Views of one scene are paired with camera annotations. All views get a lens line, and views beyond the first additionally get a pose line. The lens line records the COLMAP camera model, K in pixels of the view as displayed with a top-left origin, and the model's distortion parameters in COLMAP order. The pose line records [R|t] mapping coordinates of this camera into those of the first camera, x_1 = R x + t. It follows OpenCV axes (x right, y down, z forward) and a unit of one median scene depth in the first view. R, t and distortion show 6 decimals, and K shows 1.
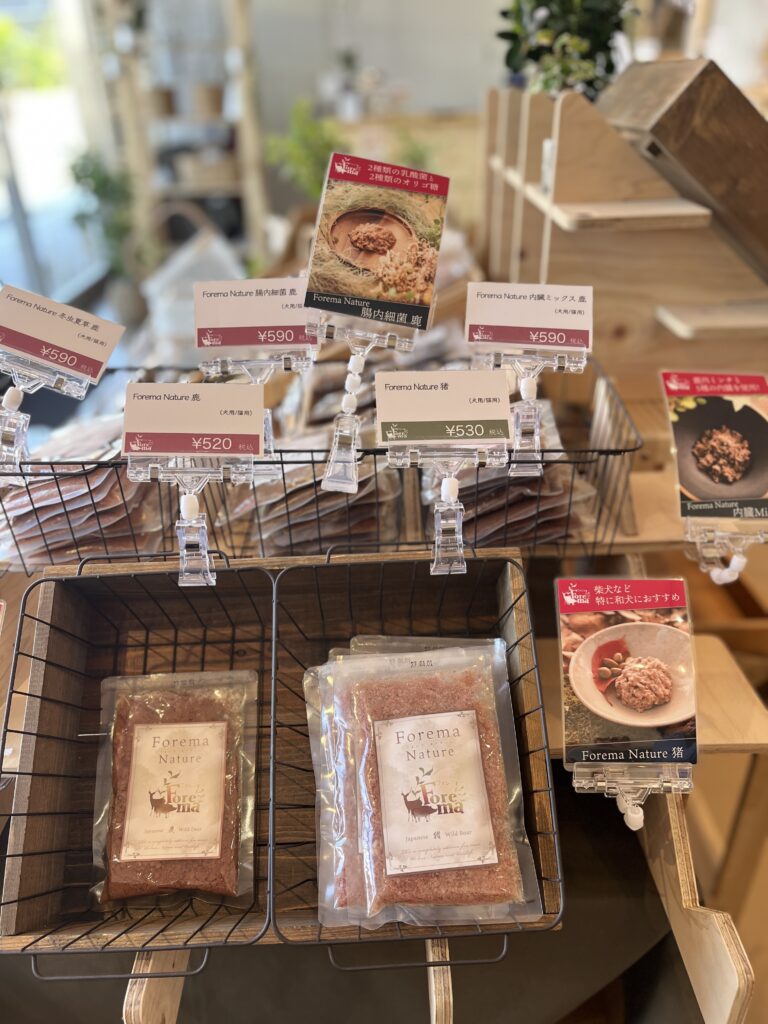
lens RADIAL K [[751.0, 0, 384.0], [0, 751.0, 512.0], [0, 0, 1]] dist [-0.005976, 0.003858]
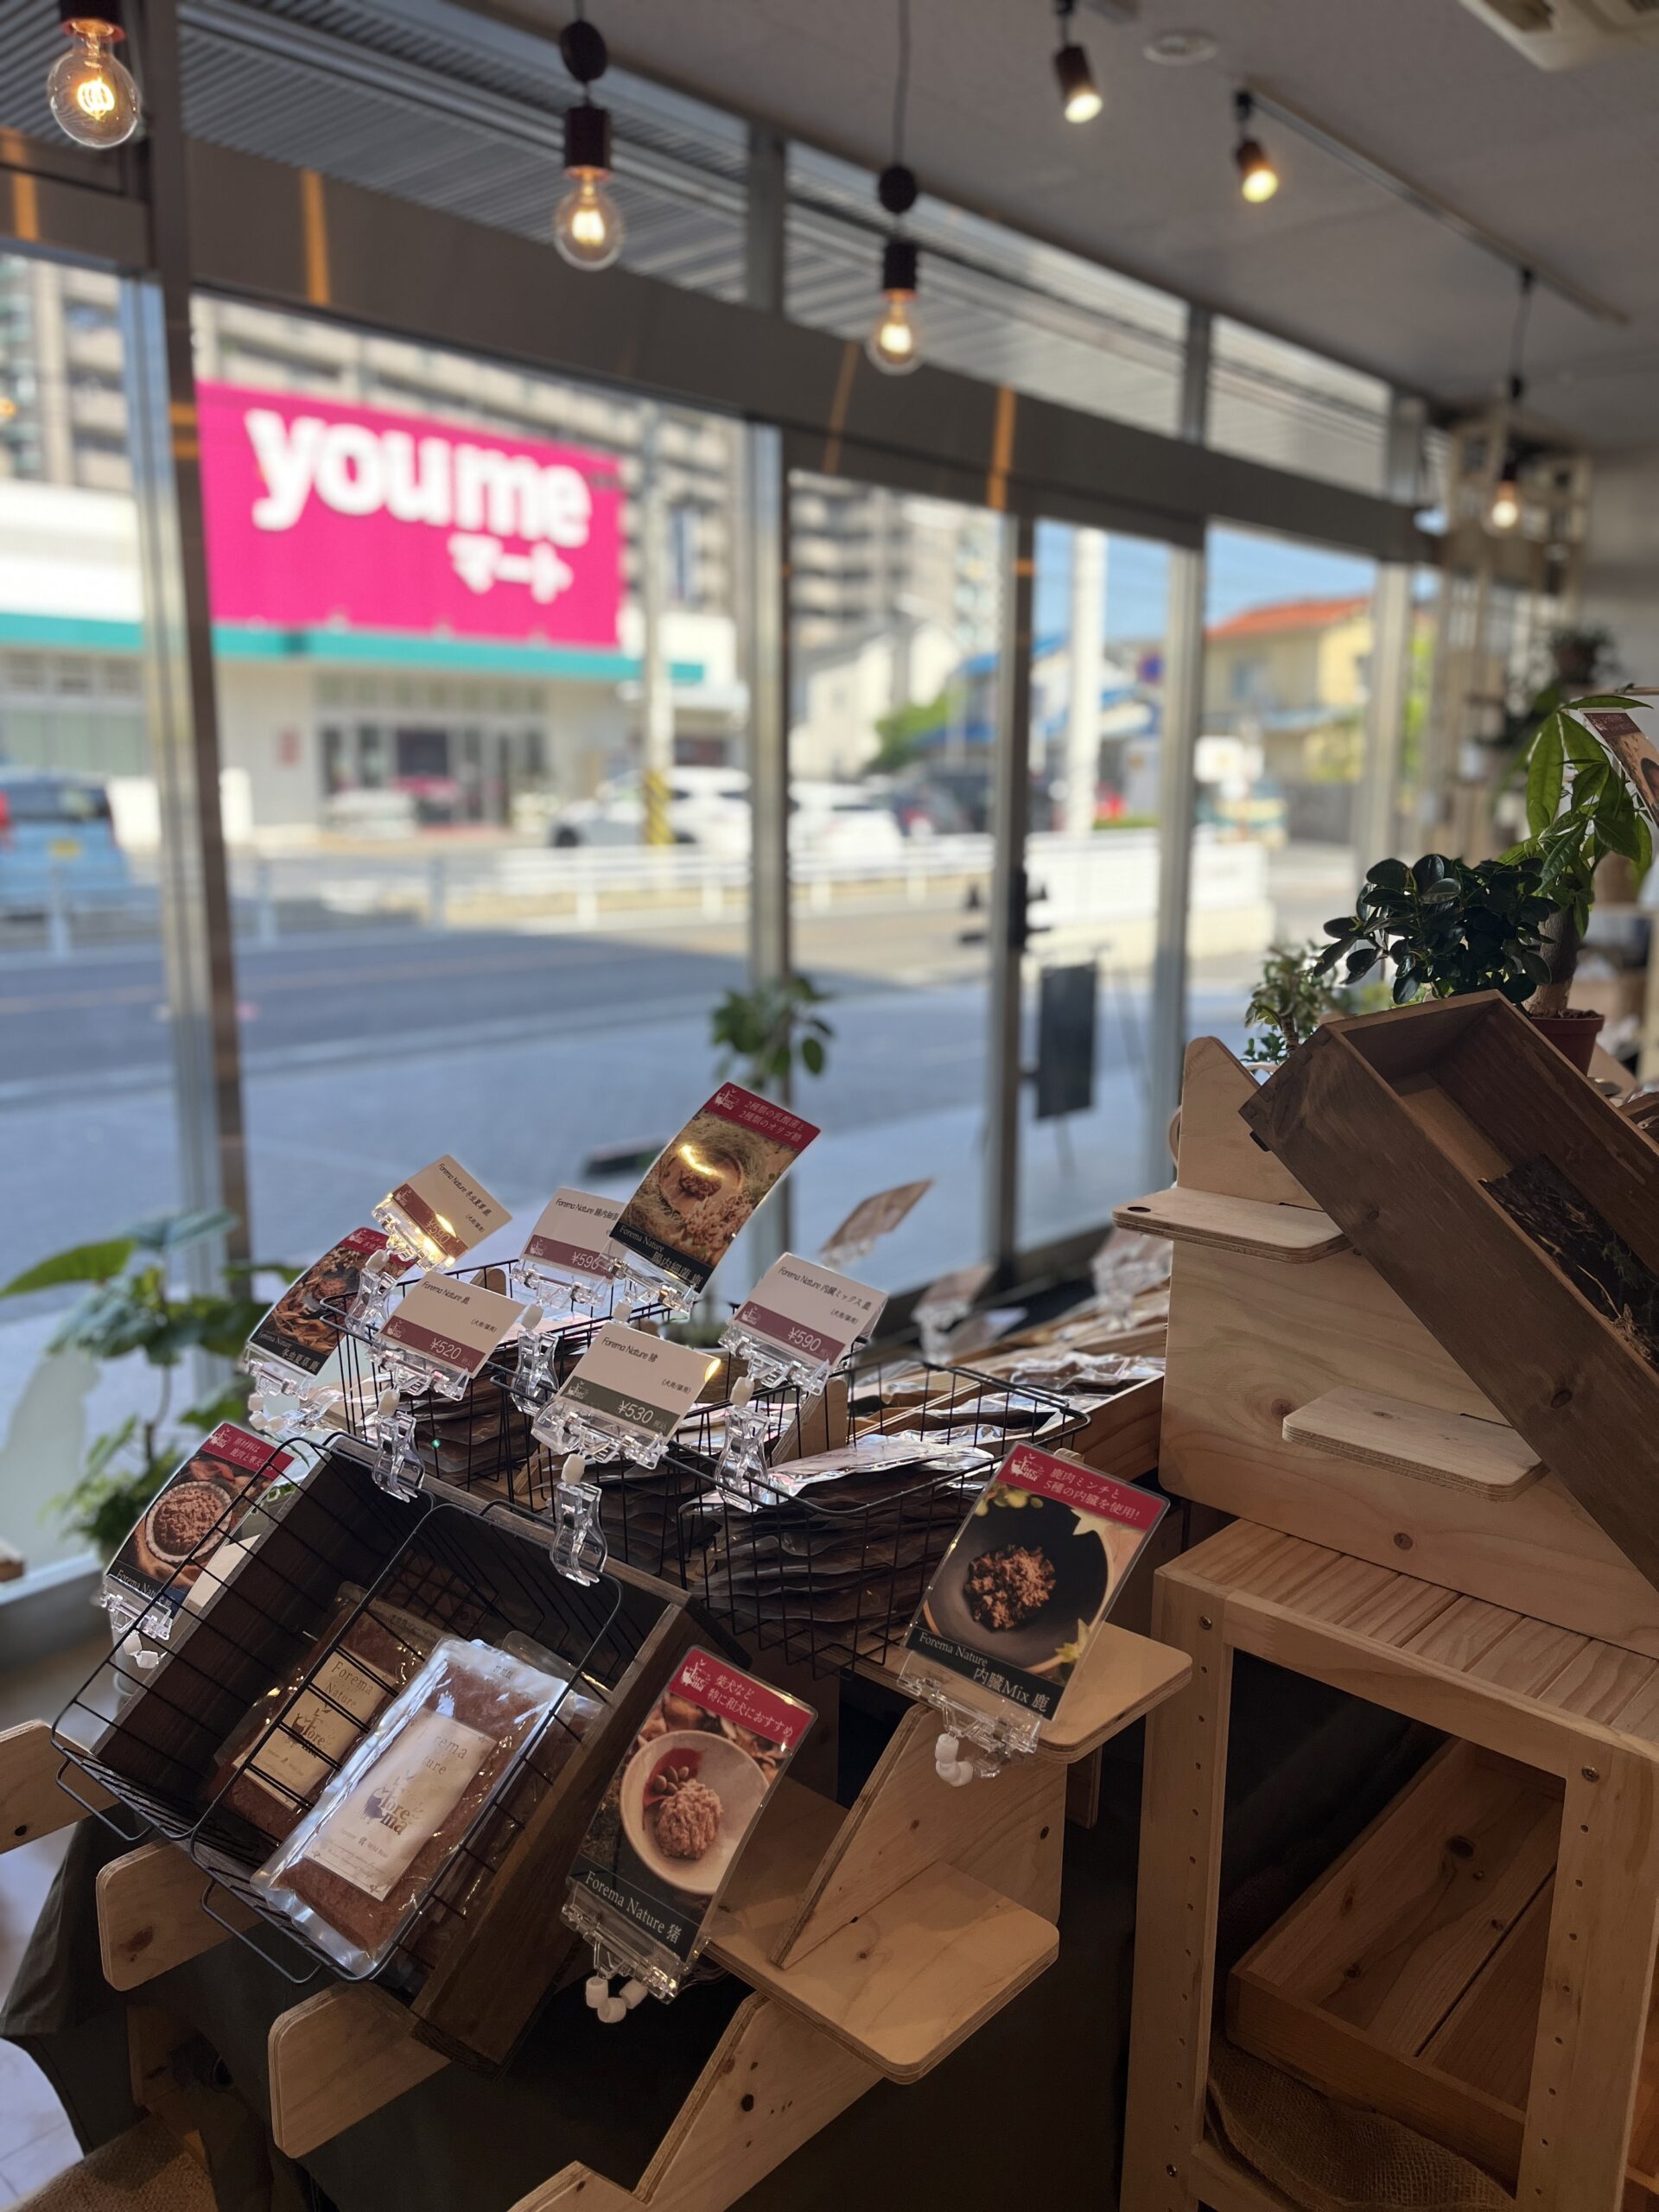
lens RADIAL K [[1694.4, 0, 829.5], [0, 1694.4, 1106.0], [0, 0, 1]] dist [0.031390, 0.001187]
pose [[0.737895, 0.160941, -0.655445, 1.354795], [-0.365650, 0.911608, -0.187805, -0.133481], [0.567284, 0.378244, 0.731519, -0.363070]]
